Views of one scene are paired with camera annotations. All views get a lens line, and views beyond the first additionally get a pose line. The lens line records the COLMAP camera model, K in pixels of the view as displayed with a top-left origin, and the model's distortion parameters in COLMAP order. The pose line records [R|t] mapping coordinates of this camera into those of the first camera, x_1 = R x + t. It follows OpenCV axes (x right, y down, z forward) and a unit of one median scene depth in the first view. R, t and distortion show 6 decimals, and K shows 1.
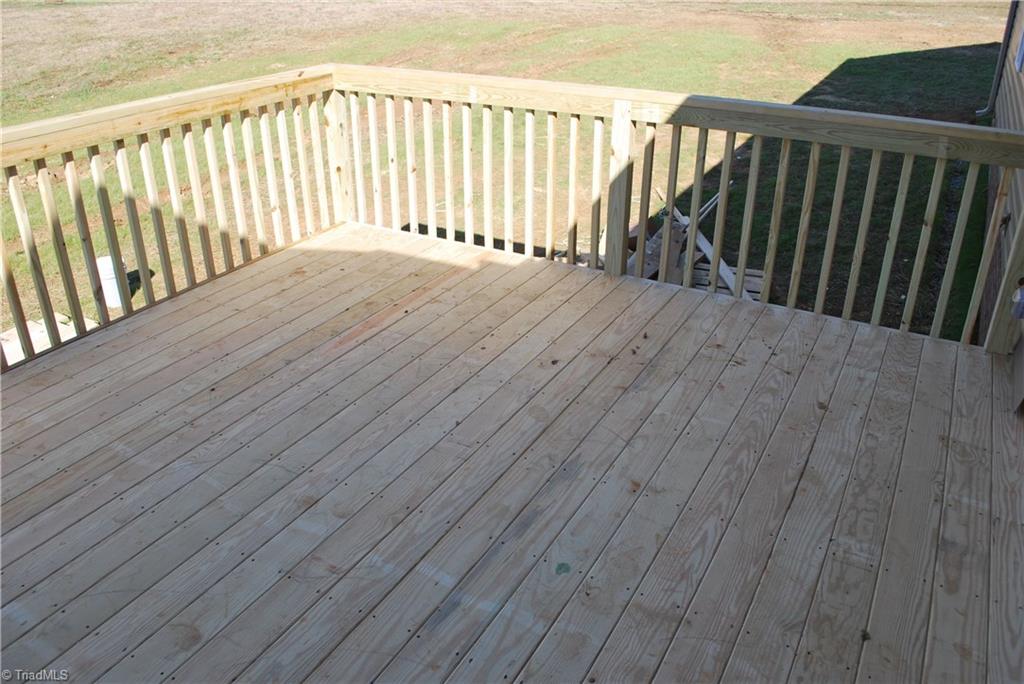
lens RADIAL K [[806.7, 0, 512.5], [0, 806.7, 343.9], [0, 0, 1]] dist [-0.084920, 0.016268]
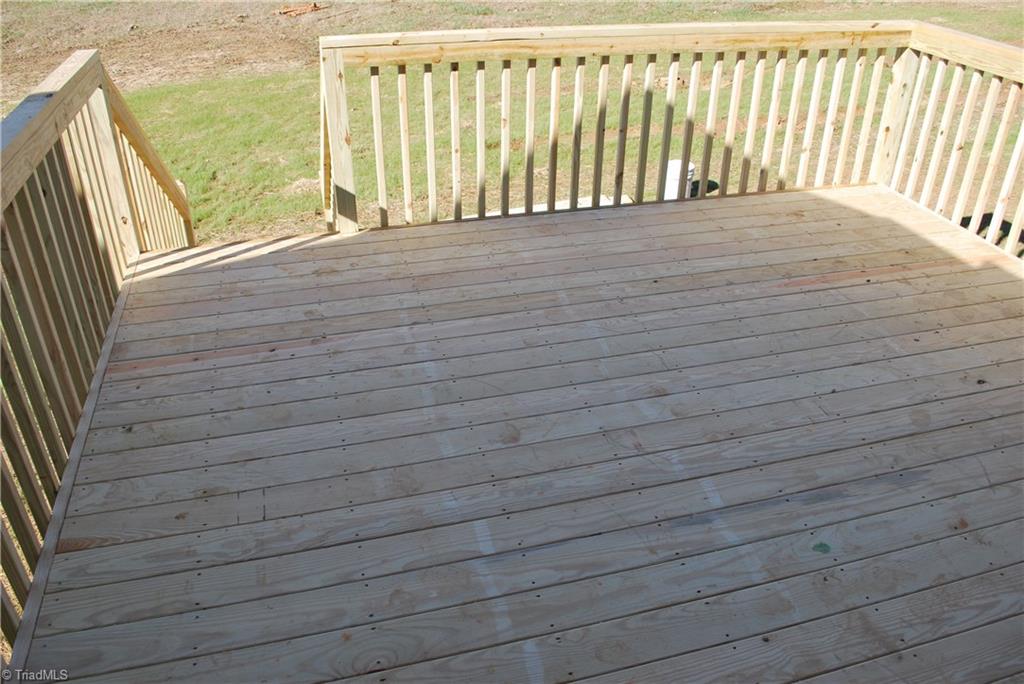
lens RADIAL K [[806.7, 0, 512.1], [0, 806.7, 339.0], [0, 0, 1]] dist [-0.084920, 0.016268]
pose [[0.703299, 0.371029, -0.606389, 0.175366], [-0.330745, 0.925831, 0.182882, -0.007618], [0.629268, 0.071939, 0.773852, -0.013510]]
